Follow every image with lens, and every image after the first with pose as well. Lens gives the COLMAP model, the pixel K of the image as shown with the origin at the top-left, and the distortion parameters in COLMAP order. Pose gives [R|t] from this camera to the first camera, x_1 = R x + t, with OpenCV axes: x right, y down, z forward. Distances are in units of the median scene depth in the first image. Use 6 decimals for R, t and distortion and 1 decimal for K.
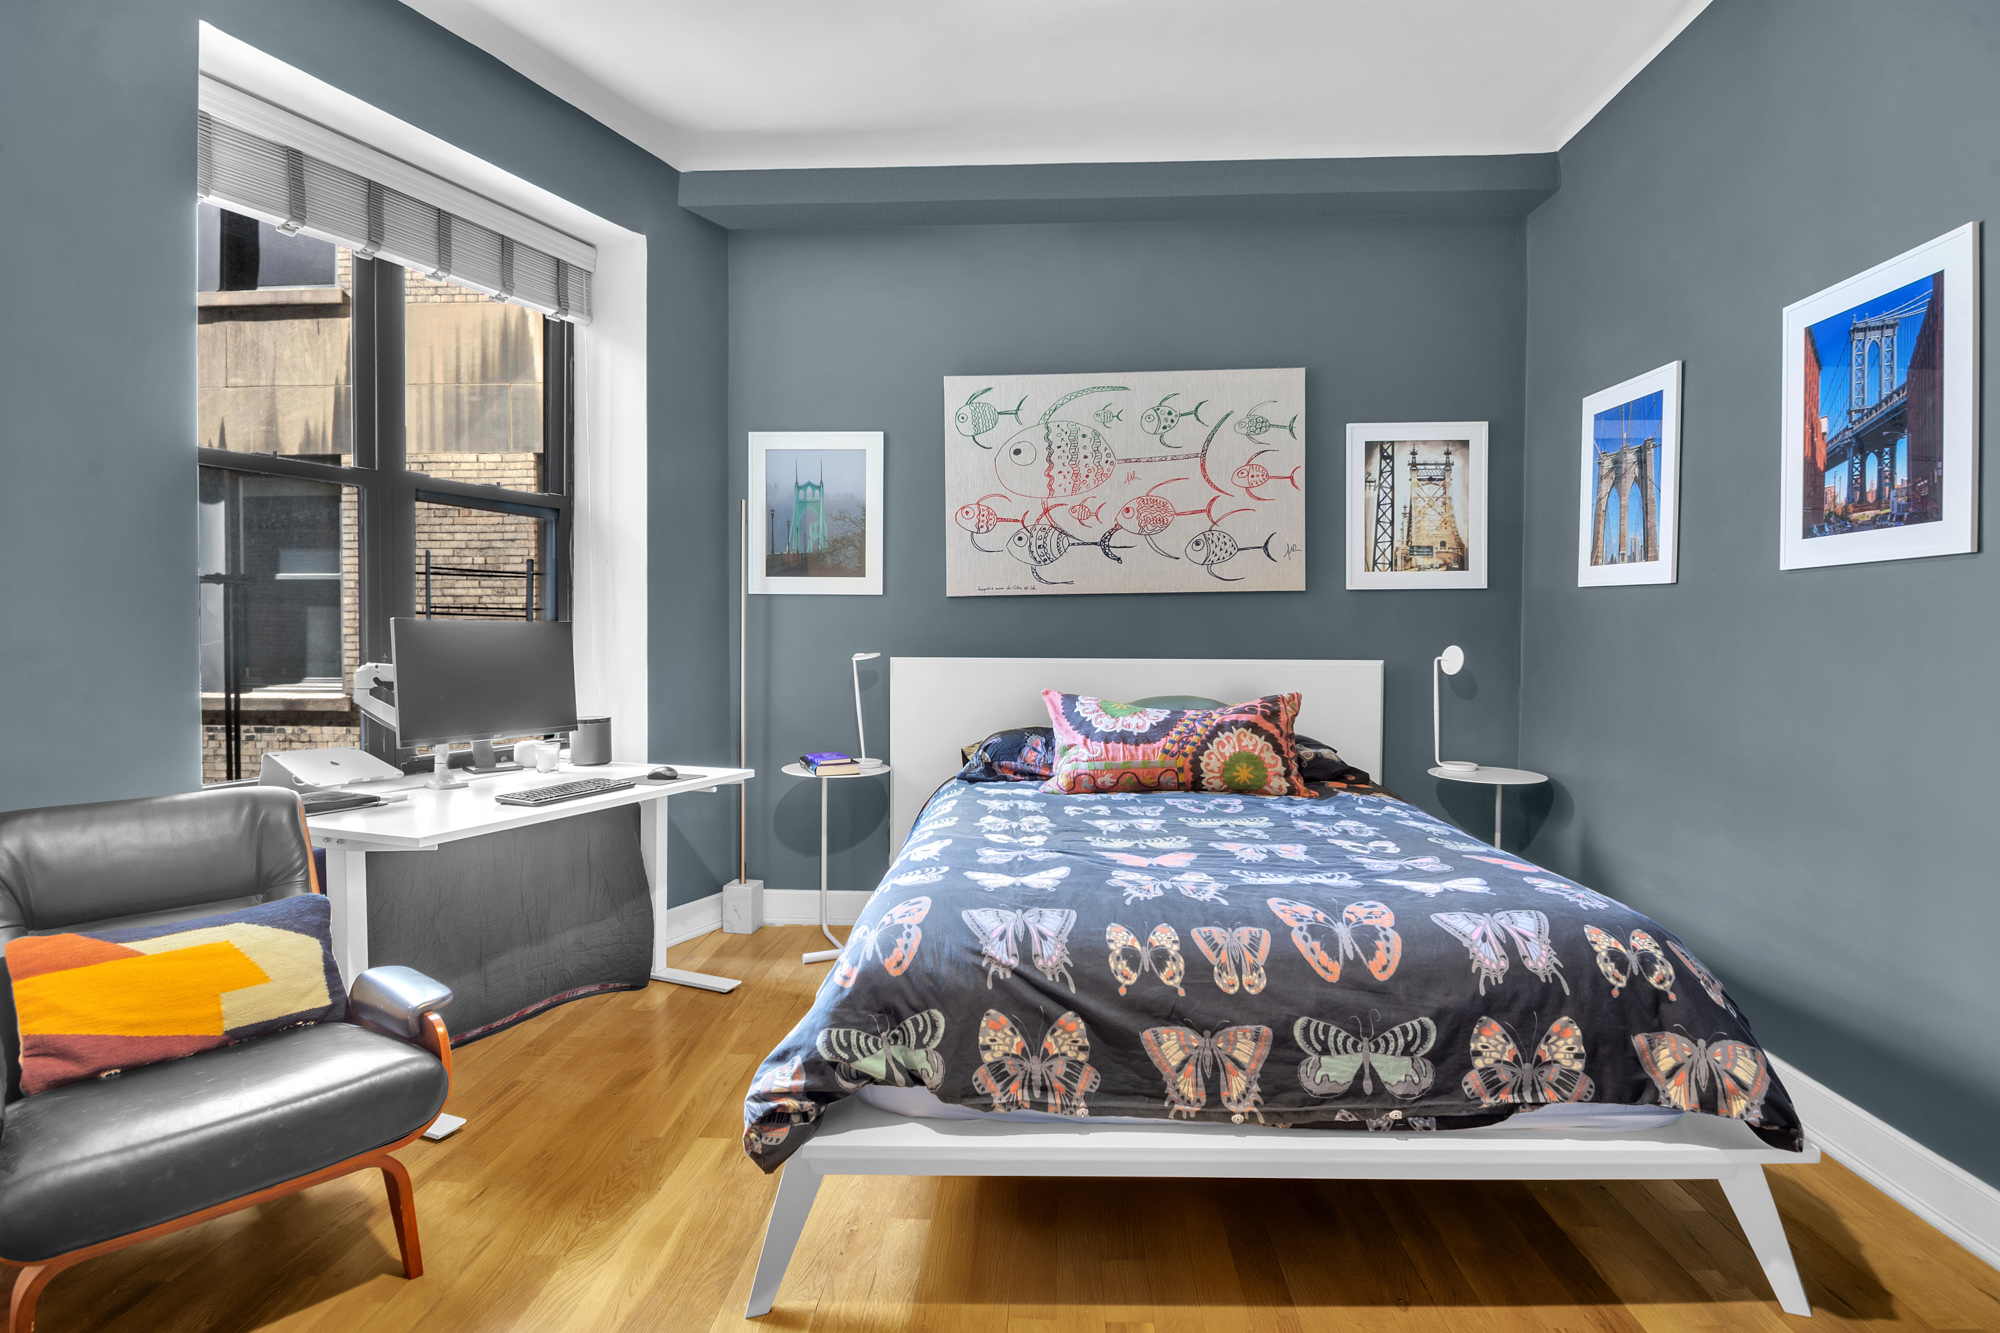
lens RADIAL K [[1000.6, 0, 1004.6], [0, 1000.6, 660.2], [0, 0, 1]] dist [-0.015918, -0.000396]
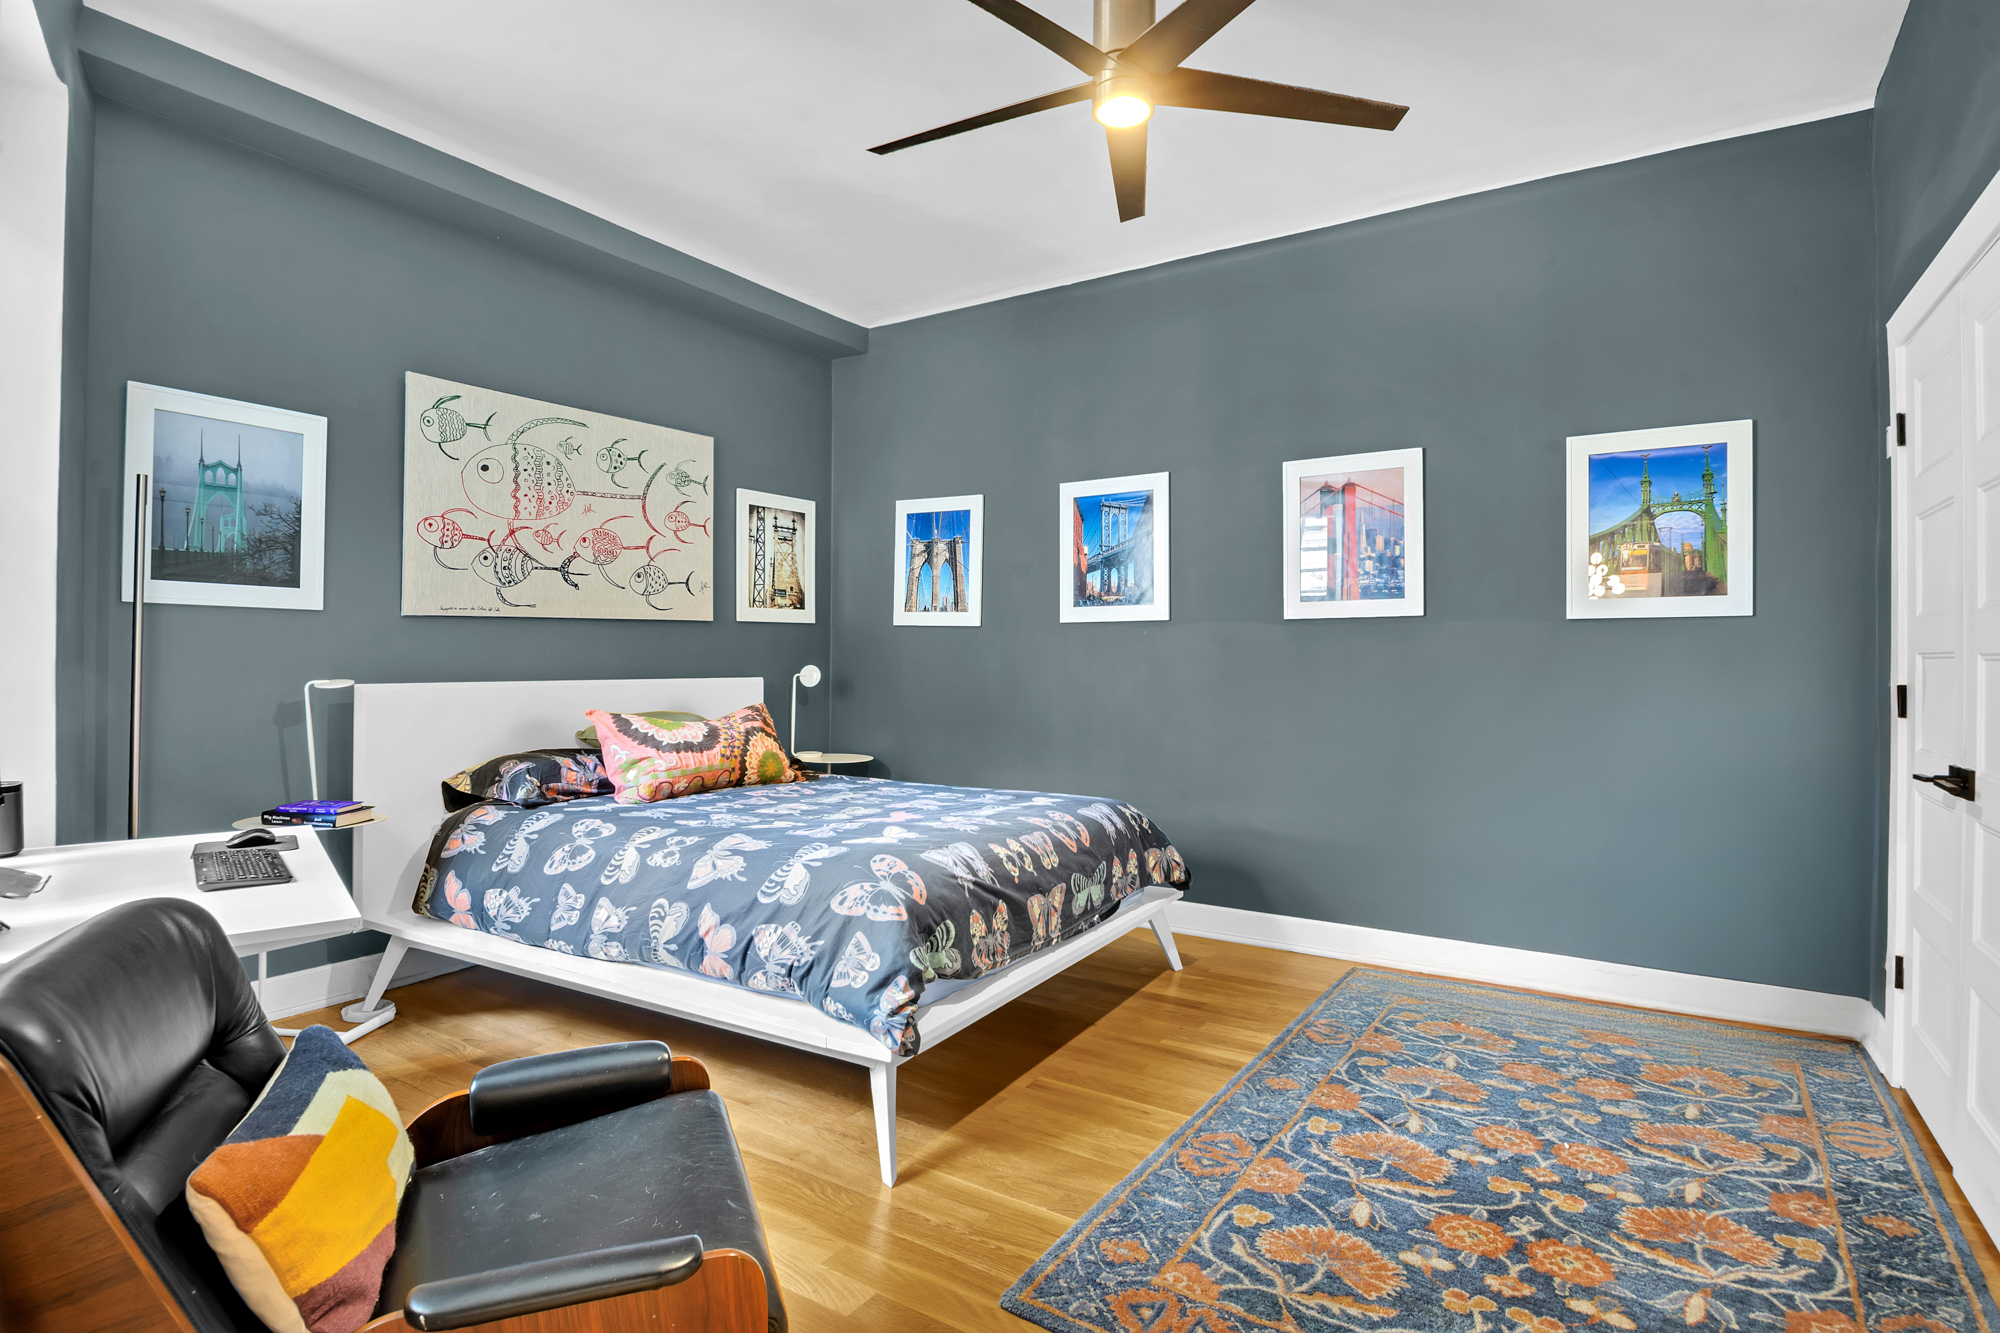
lens RADIAL K [[1000.6, 0, 1005.9], [0, 1000.6, 652.7], [0, 0, 1]] dist [-0.015918, -0.000396]
pose [[0.499040, 0.003395, 0.866572, -0.574440], [0.022810, 0.999594, -0.017052, -0.002603], [-0.866279, 0.028276, 0.498760, 0.092451]]
